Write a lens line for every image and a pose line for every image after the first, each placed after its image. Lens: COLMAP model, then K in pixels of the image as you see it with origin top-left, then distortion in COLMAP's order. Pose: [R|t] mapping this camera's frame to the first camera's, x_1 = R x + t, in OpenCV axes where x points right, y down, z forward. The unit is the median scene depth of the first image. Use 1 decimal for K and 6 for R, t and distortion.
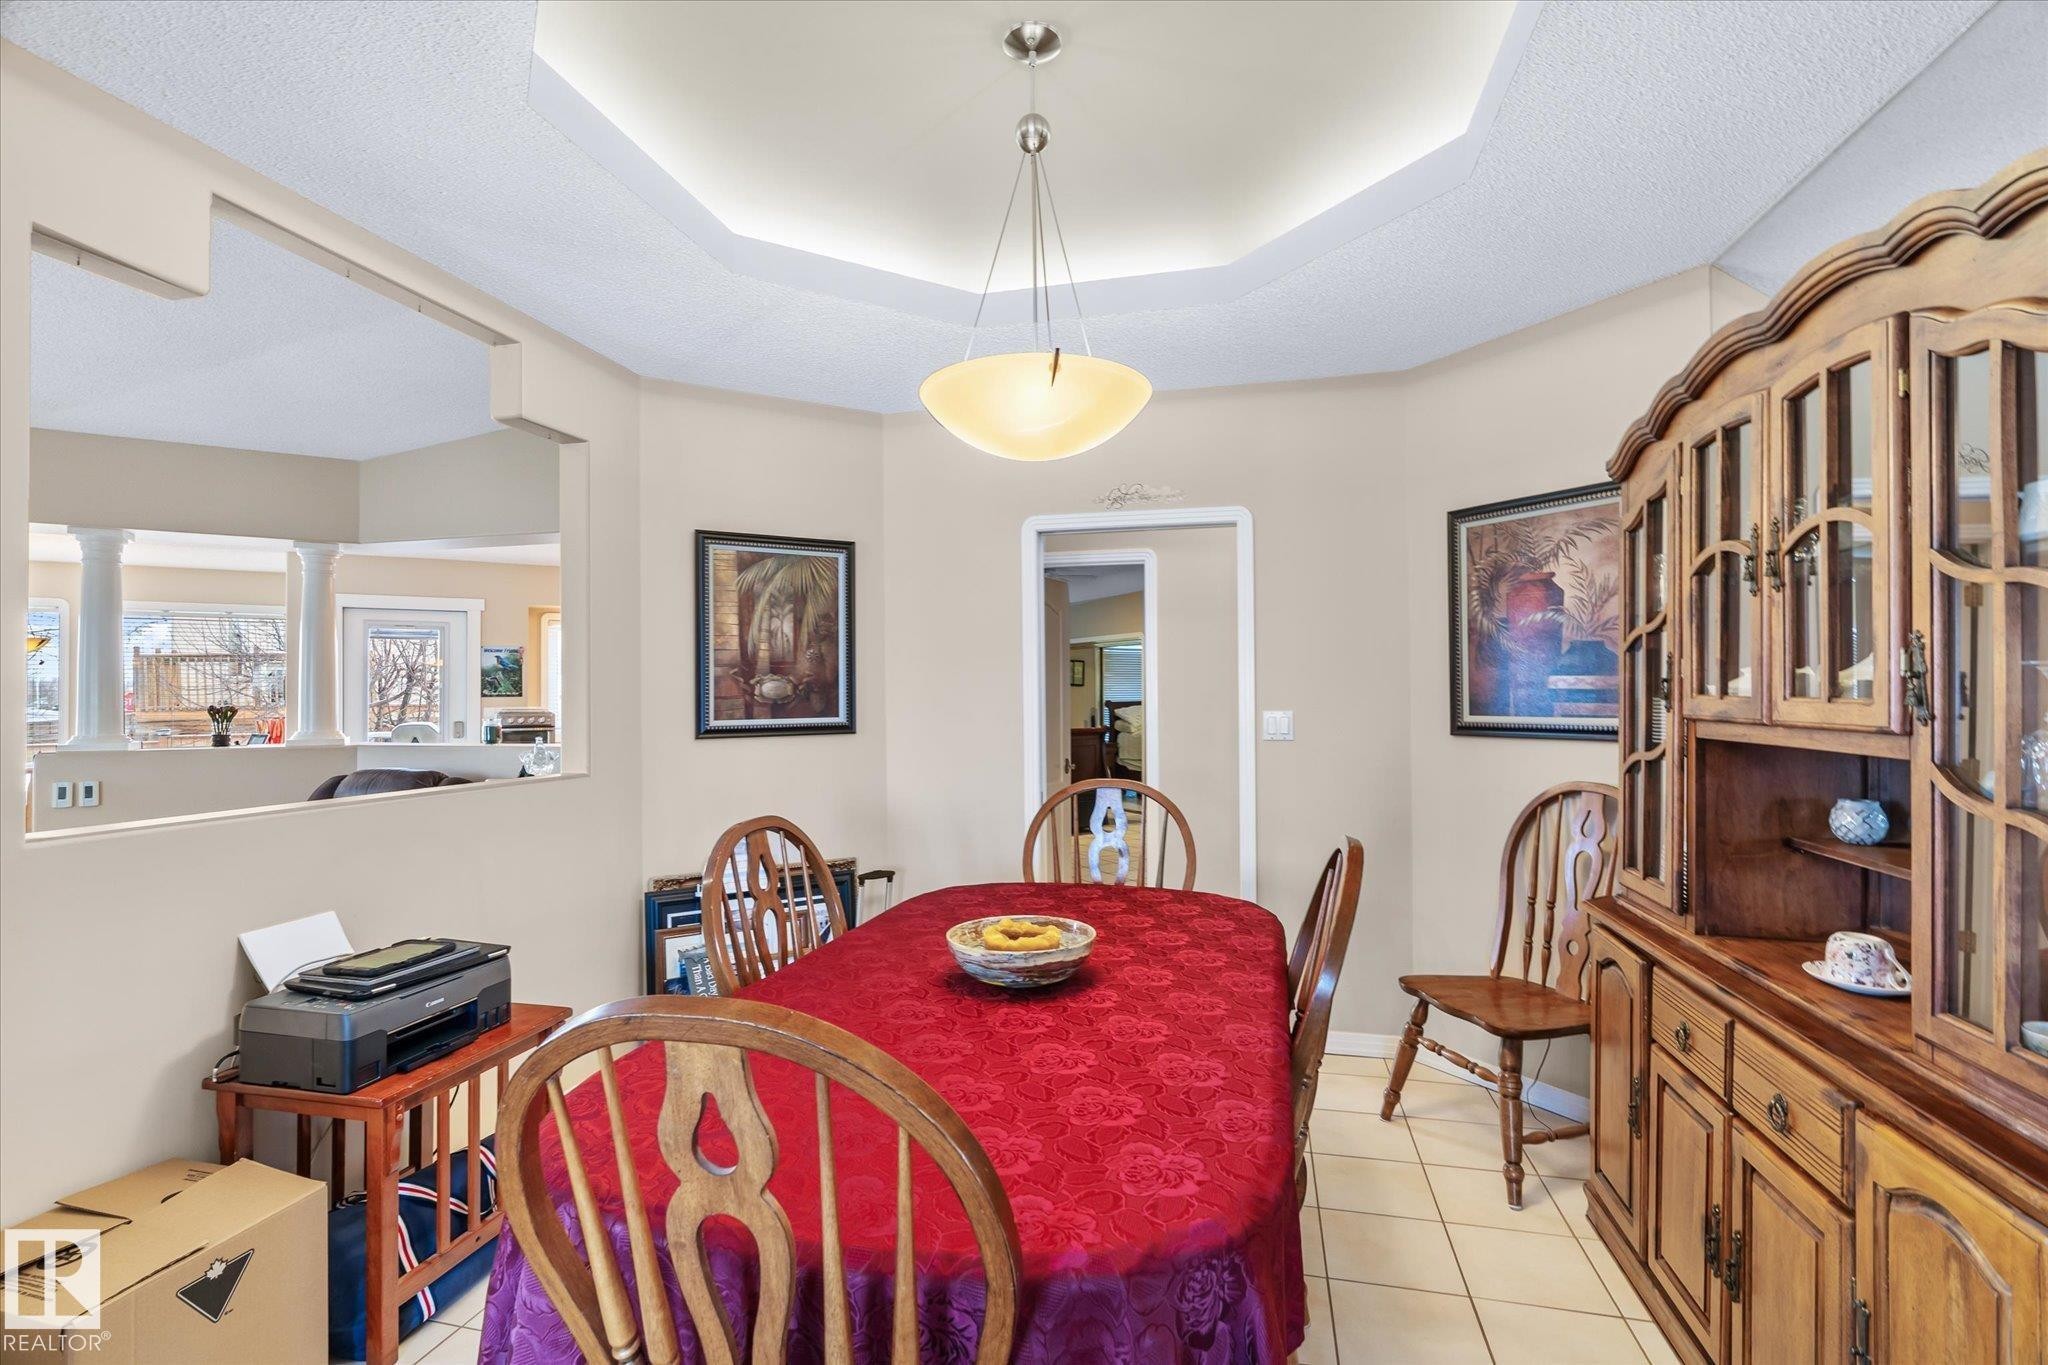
lens RADIAL K [[960.9, 0, 1003.0], [0, 960.9, 685.3], [0, 0, 1]] dist [-0.001666, 0.000056]
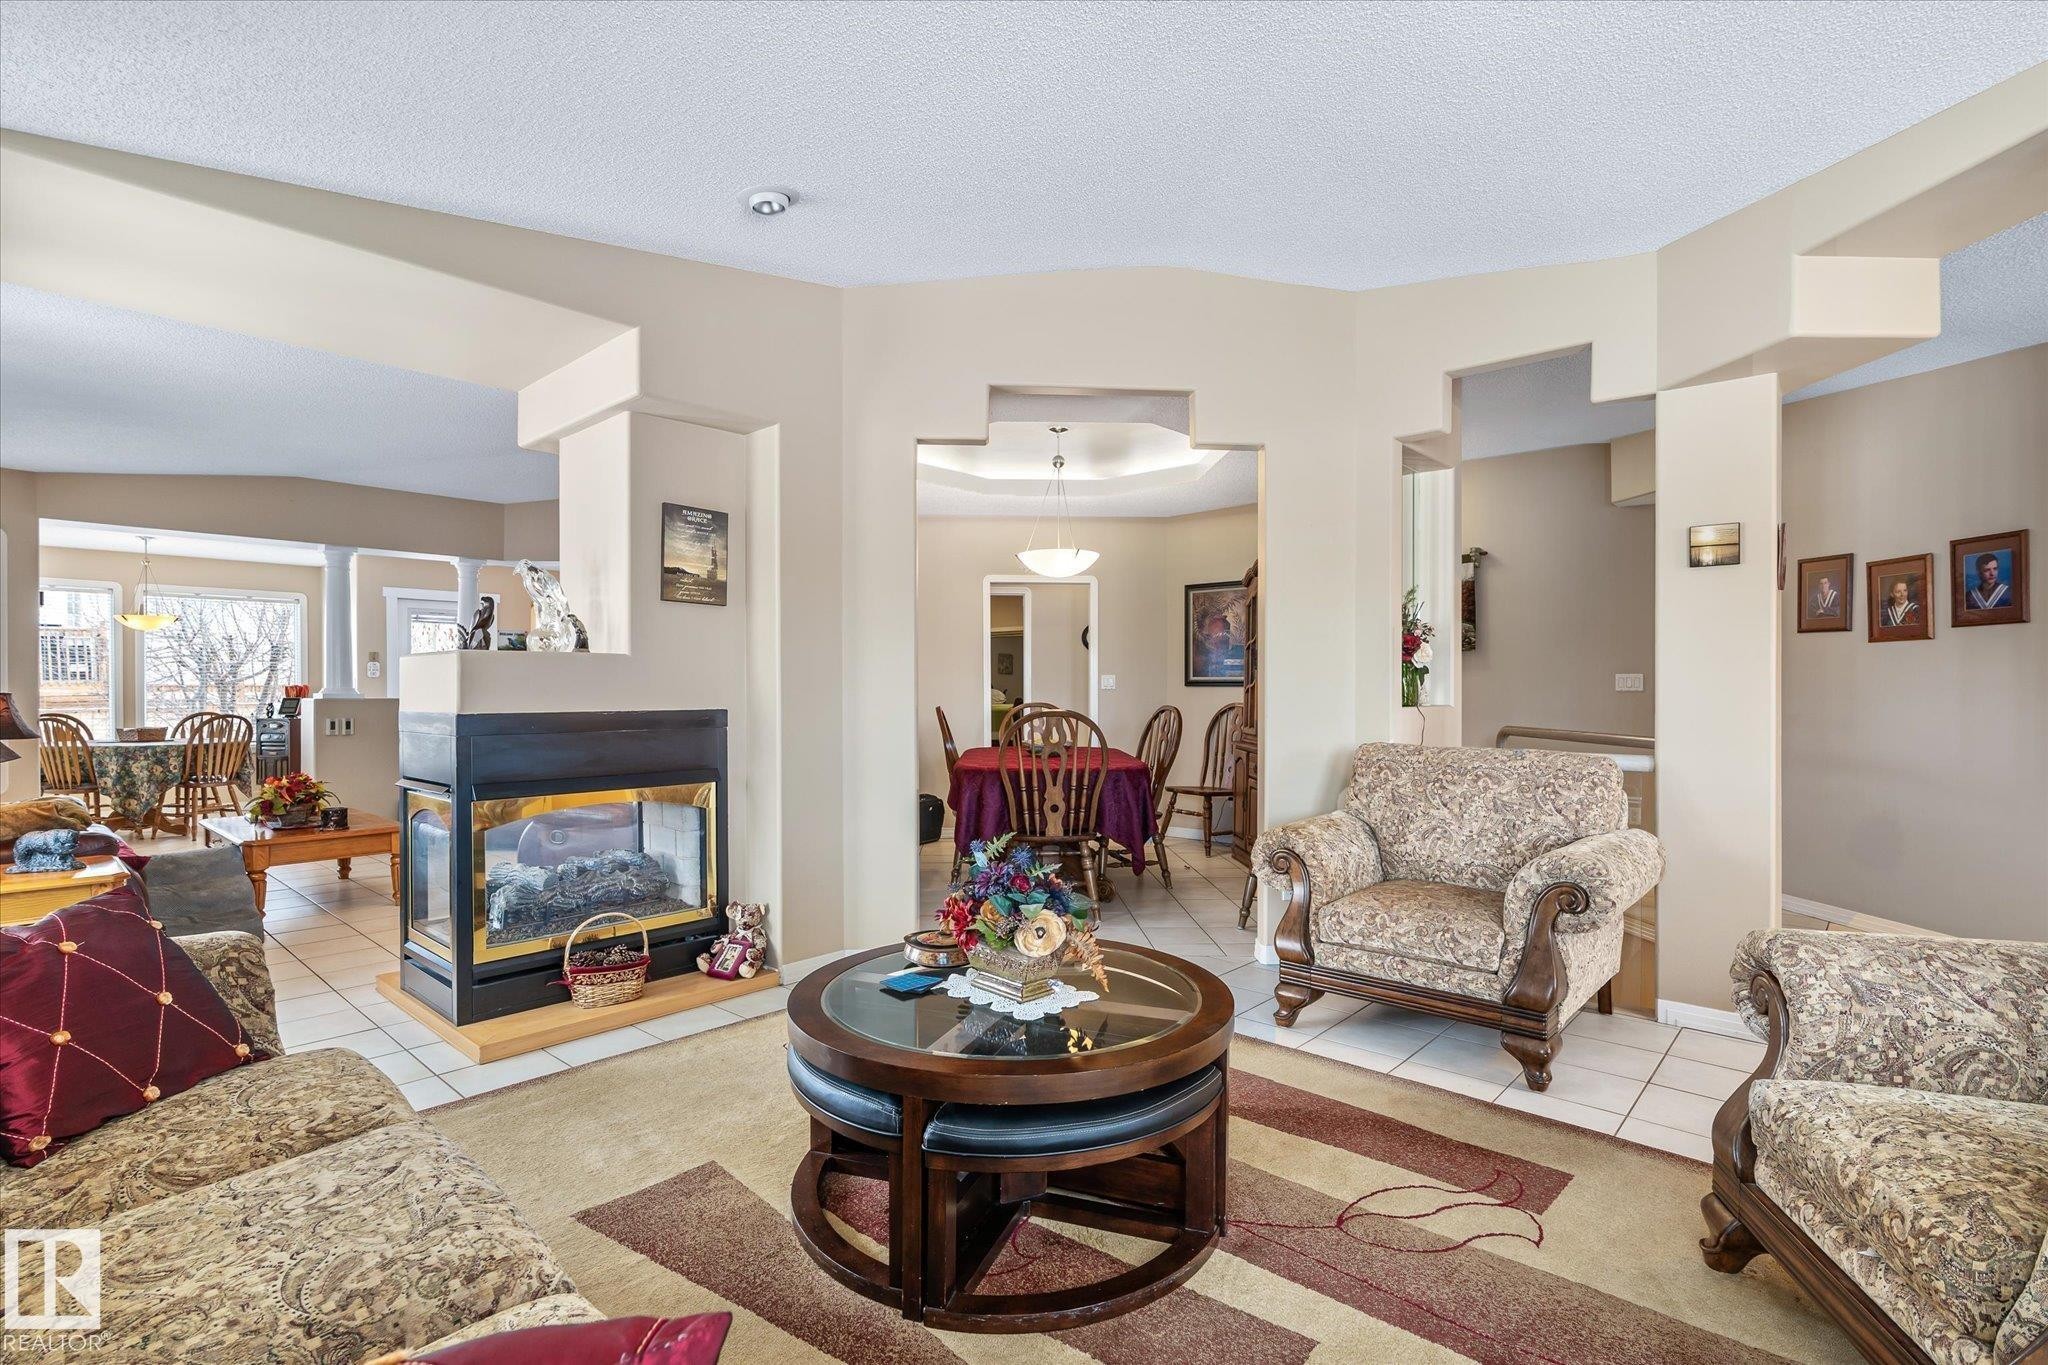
lens RADIAL K [[960.9, 0, 1023.1], [0, 960.9, 695.8], [0, 0, 1]] dist [-0.001666, 0.000056]
pose [[0.958168, 0.006814, 0.286124, -0.570978], [-0.010671, 0.999872, 0.011923, 0.056017], [-0.286006, -0.014477, 0.958118, -1.105192]]
